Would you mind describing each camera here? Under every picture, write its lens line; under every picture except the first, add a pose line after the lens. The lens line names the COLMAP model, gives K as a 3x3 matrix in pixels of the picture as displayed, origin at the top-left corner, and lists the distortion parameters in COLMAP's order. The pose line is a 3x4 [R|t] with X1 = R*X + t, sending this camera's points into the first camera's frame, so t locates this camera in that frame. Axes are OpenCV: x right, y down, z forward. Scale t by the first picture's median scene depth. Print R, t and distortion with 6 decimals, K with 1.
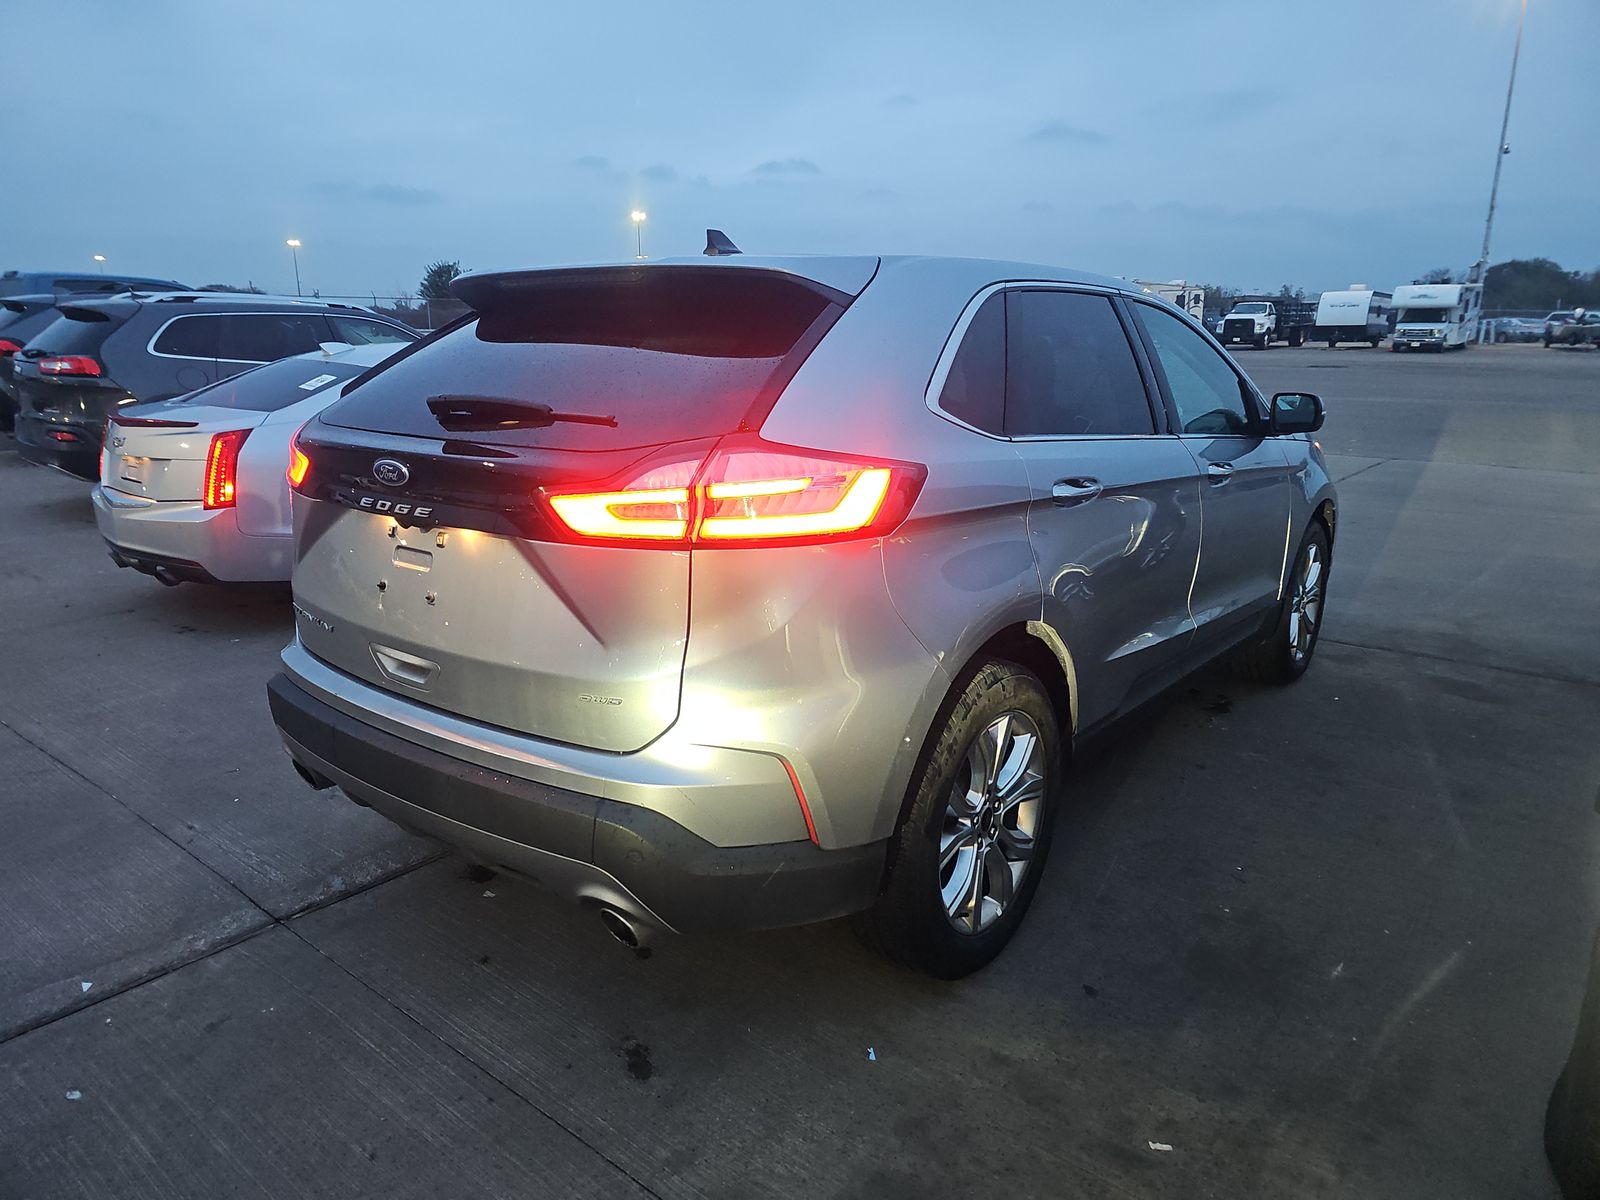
lens RADIAL K [[1061.8, 0, 801.1], [0, 1061.8, 602.9], [0, 0, 1]] dist [0.034074, -0.009344]
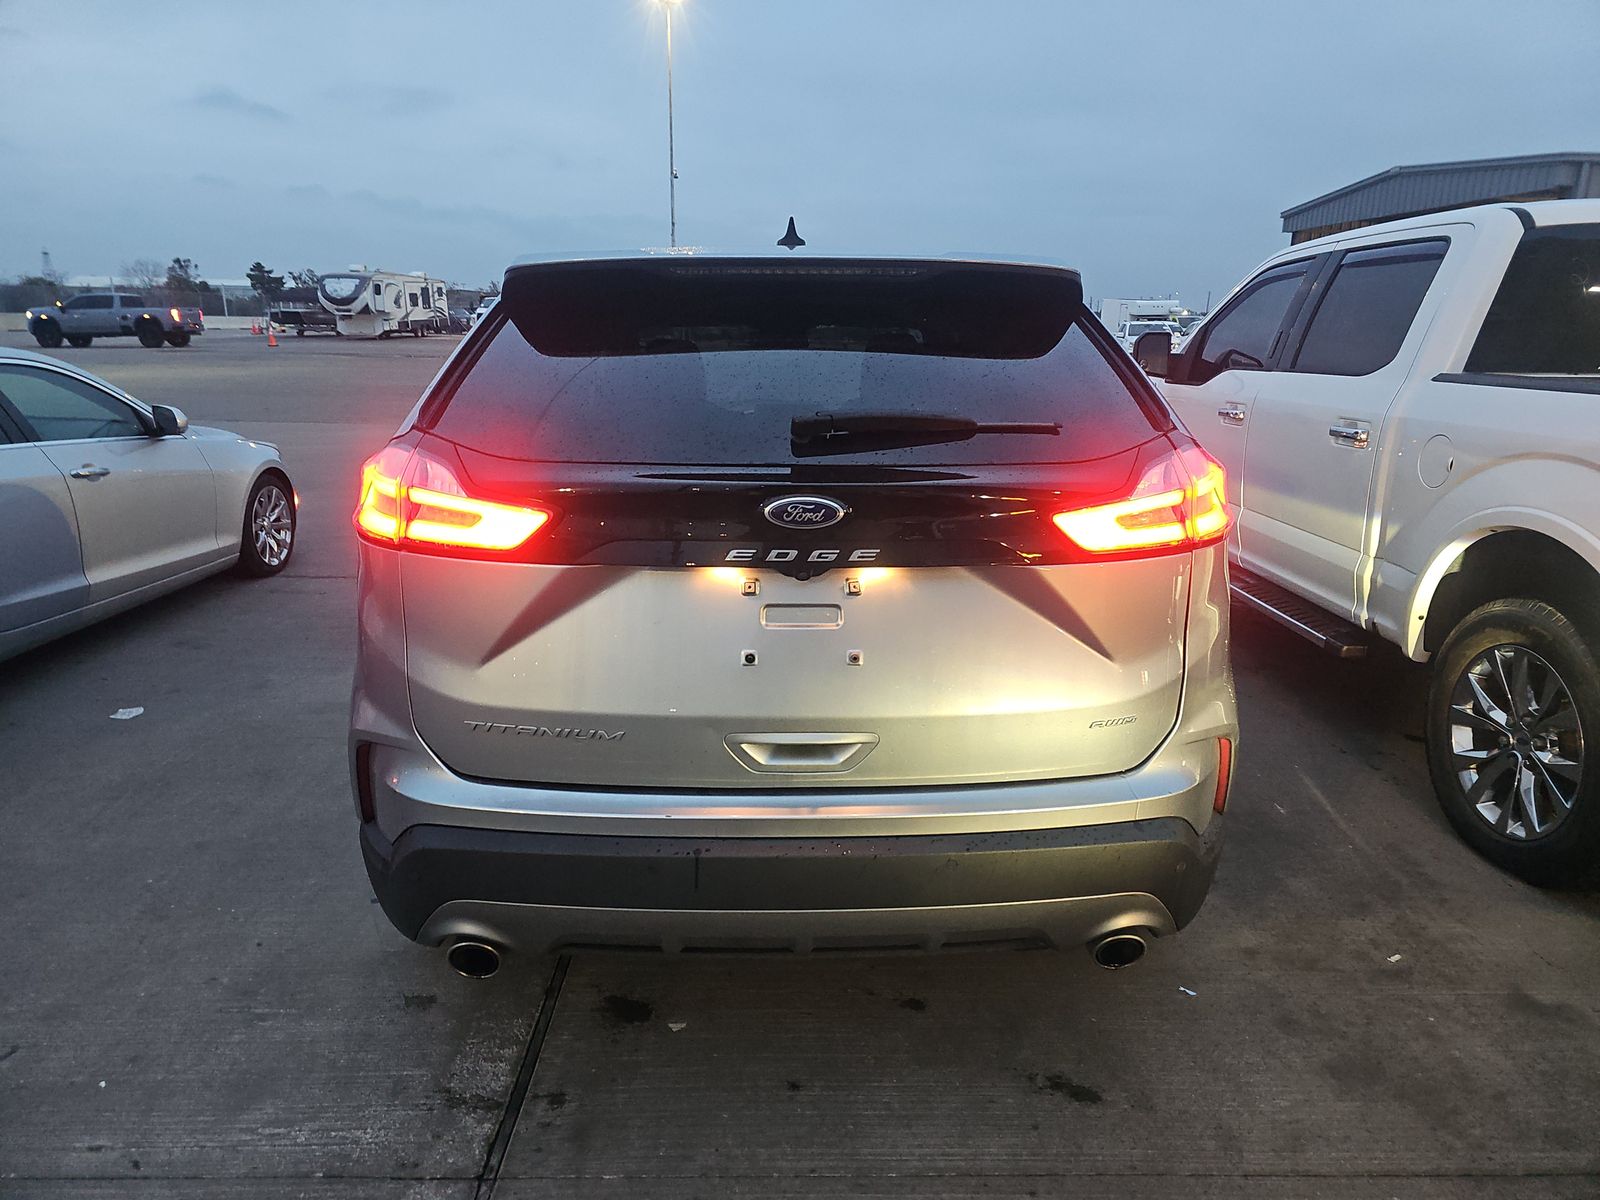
lens RADIAL K [[1061.8, 0, 799.2], [0, 1061.8, 593.9], [0, 0, 1]] dist [0.034074, -0.009344]
pose [[0.758551, -0.154242, 0.633096, -0.860607], [0.154541, 0.986445, 0.055163, -0.101735], [-0.633023, 0.055995, 0.772105, 0.374419]]
